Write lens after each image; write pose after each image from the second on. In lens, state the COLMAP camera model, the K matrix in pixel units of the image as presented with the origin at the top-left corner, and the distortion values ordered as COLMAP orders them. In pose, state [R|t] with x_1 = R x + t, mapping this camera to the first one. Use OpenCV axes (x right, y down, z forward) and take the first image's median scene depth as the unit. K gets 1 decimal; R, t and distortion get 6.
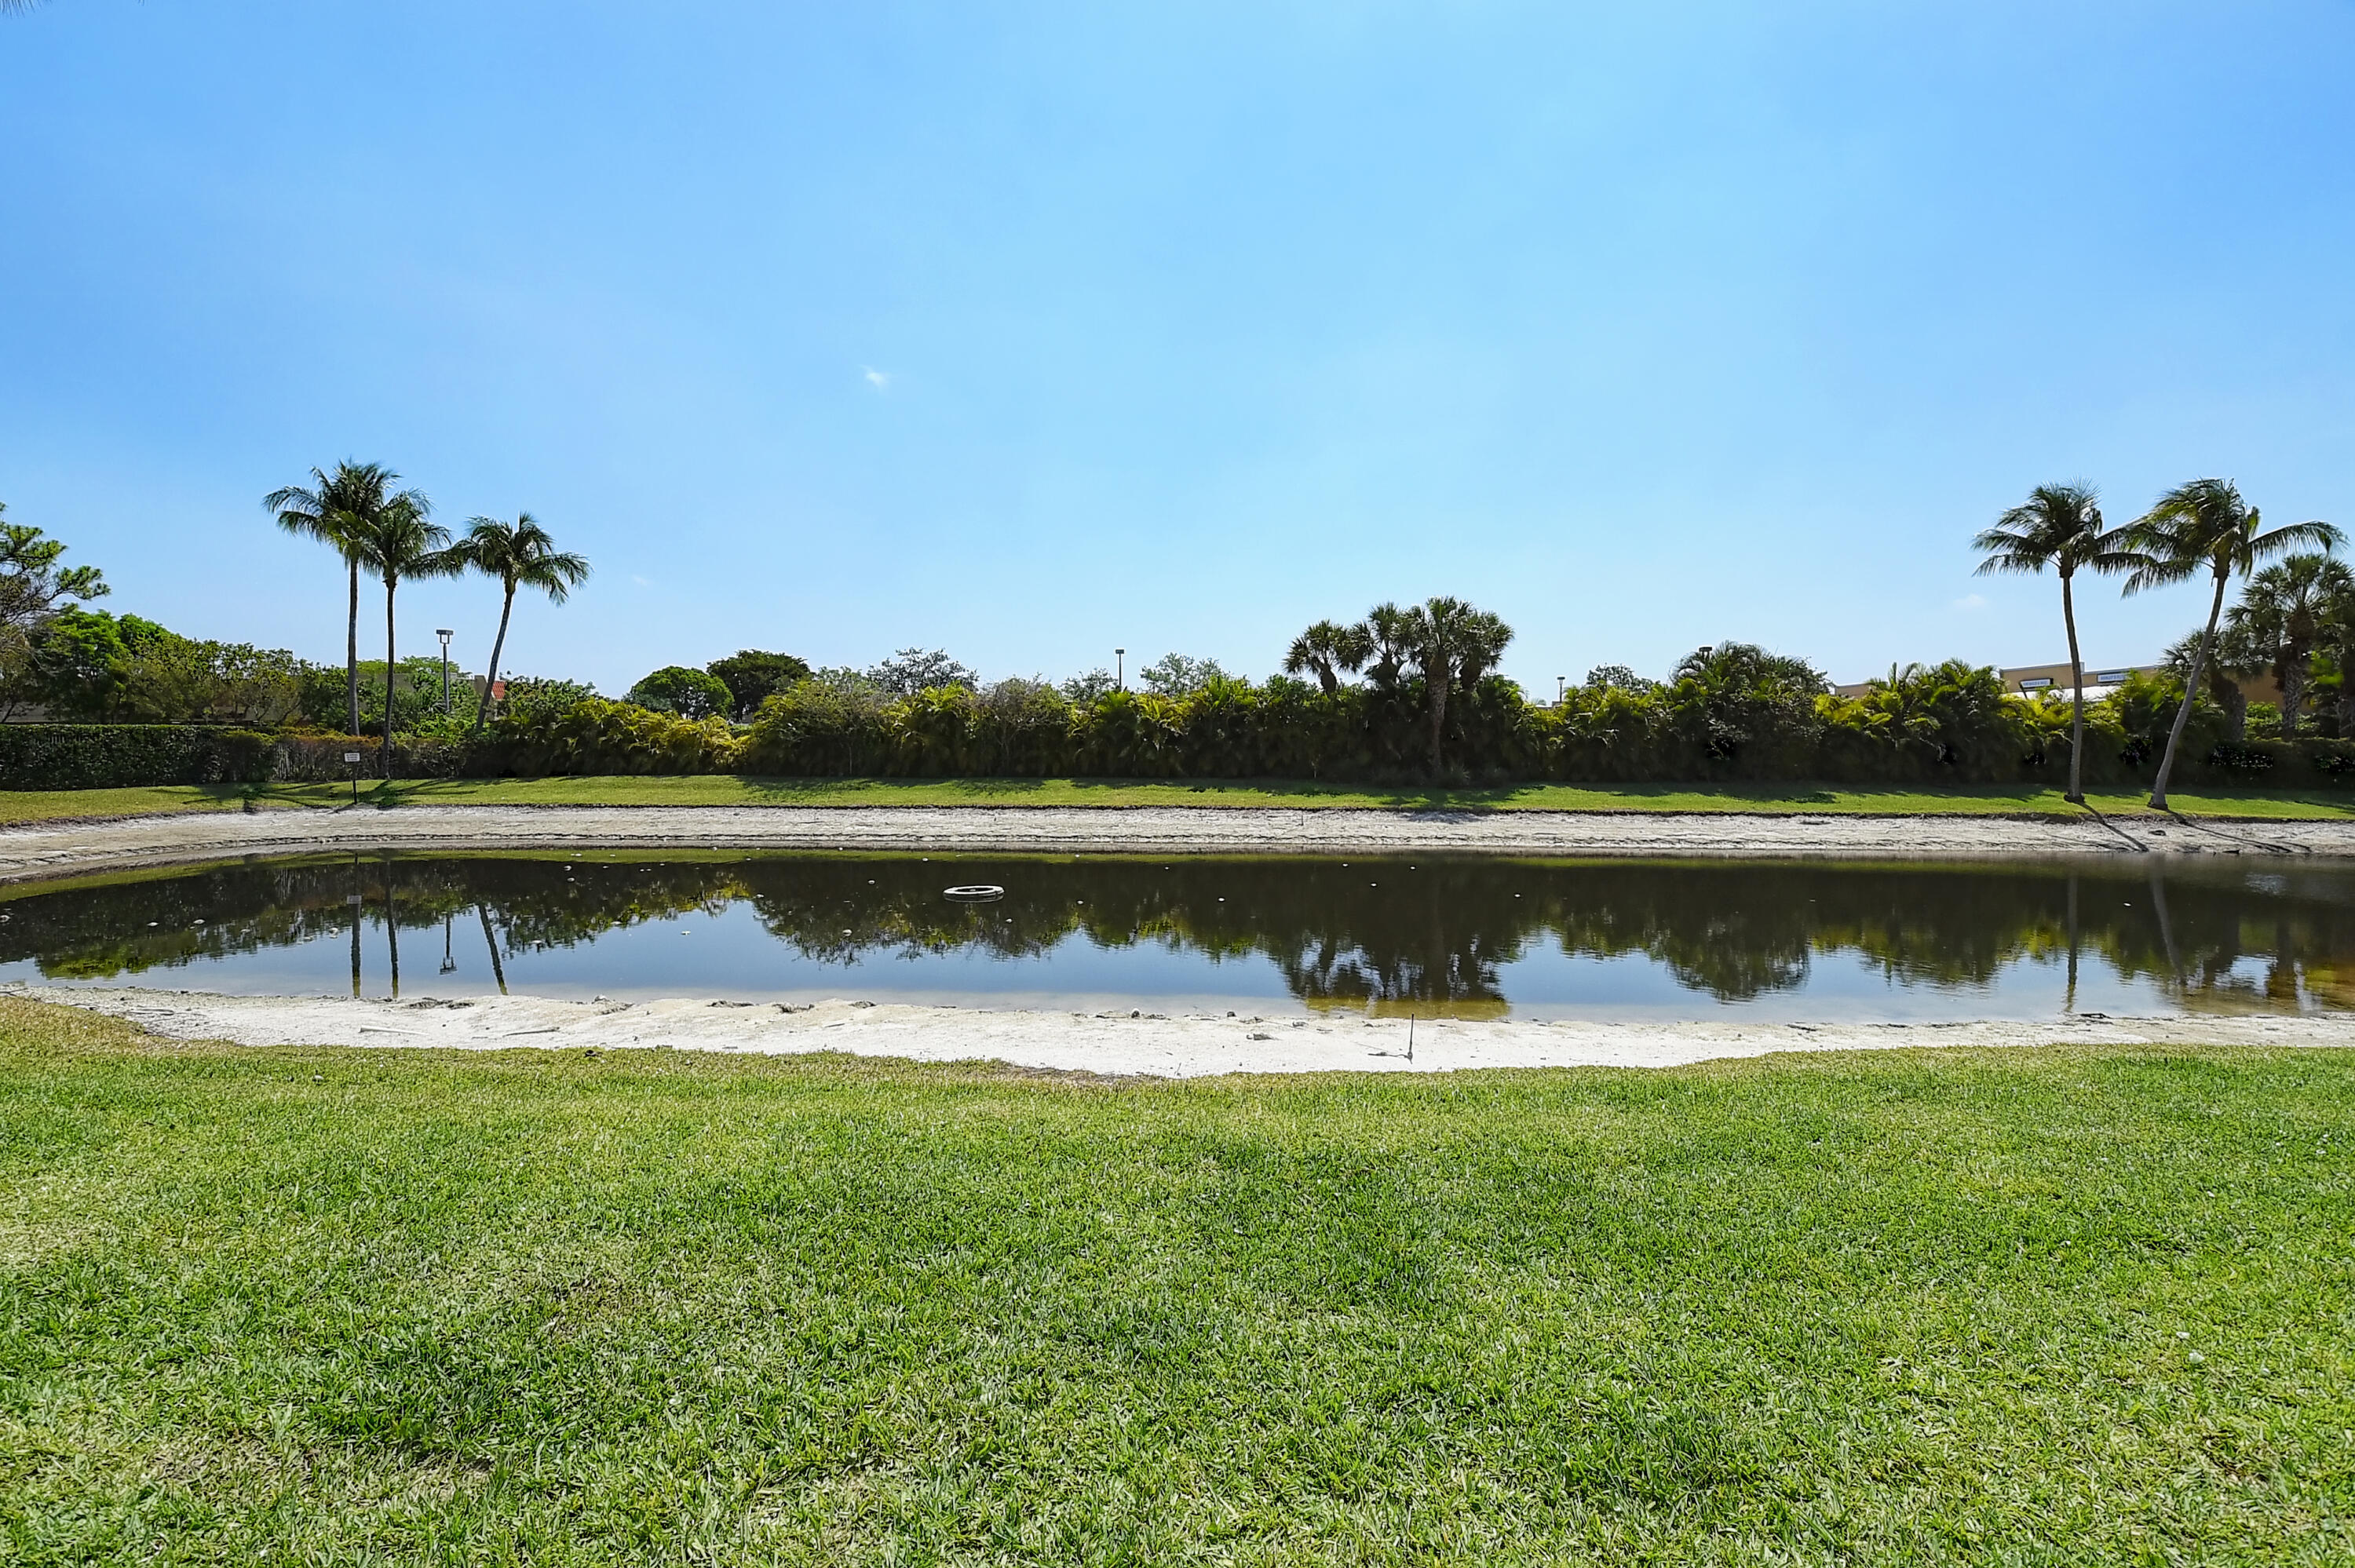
lens RADIAL K [[1049.5, 0, 1172.6], [0, 1049.5, 739.5], [0, 0, 1]] dist [-0.002011, -0.025480]
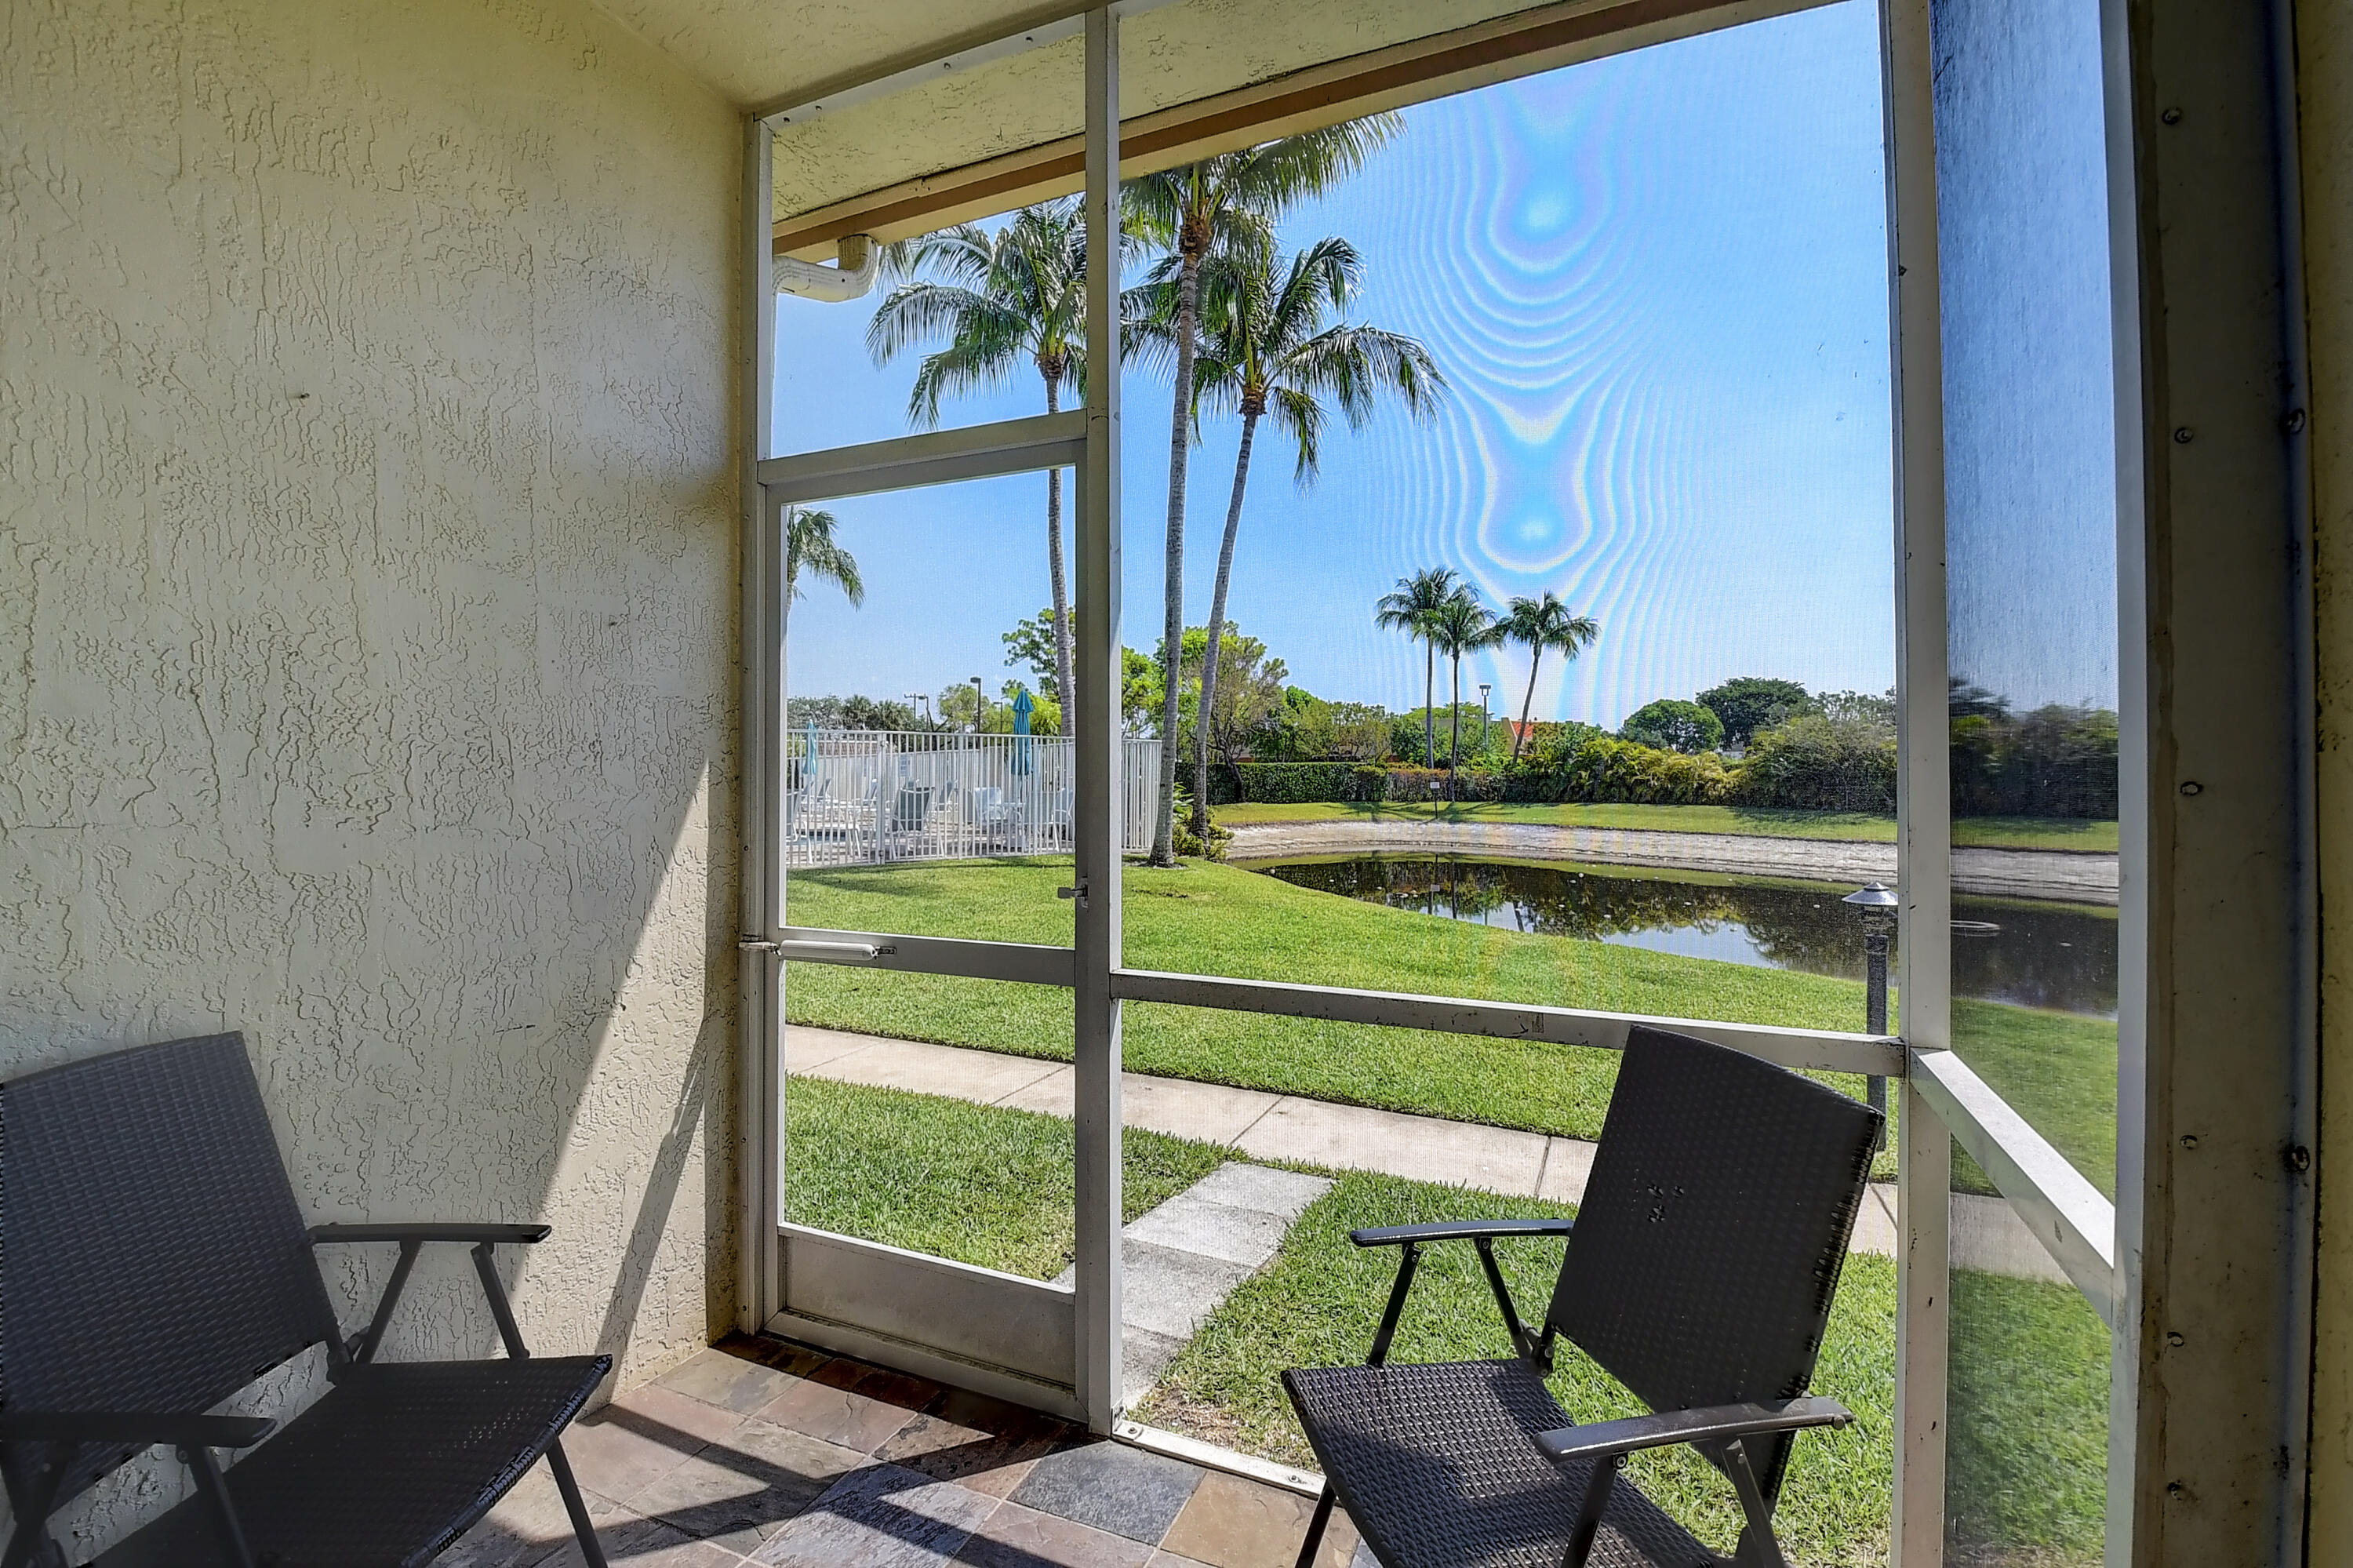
lens RADIAL K [[1036.8, 0, 1164.7], [0, 1036.8, 759.8], [0, 0, 1]] dist [0.000760, -0.018773]
pose [[0.628901, -0.004632, -0.777472, 0.053195], [-0.000187, 0.999981, -0.006108, -0.007546], [0.777485, 0.003987, 0.628888, -0.133555]]
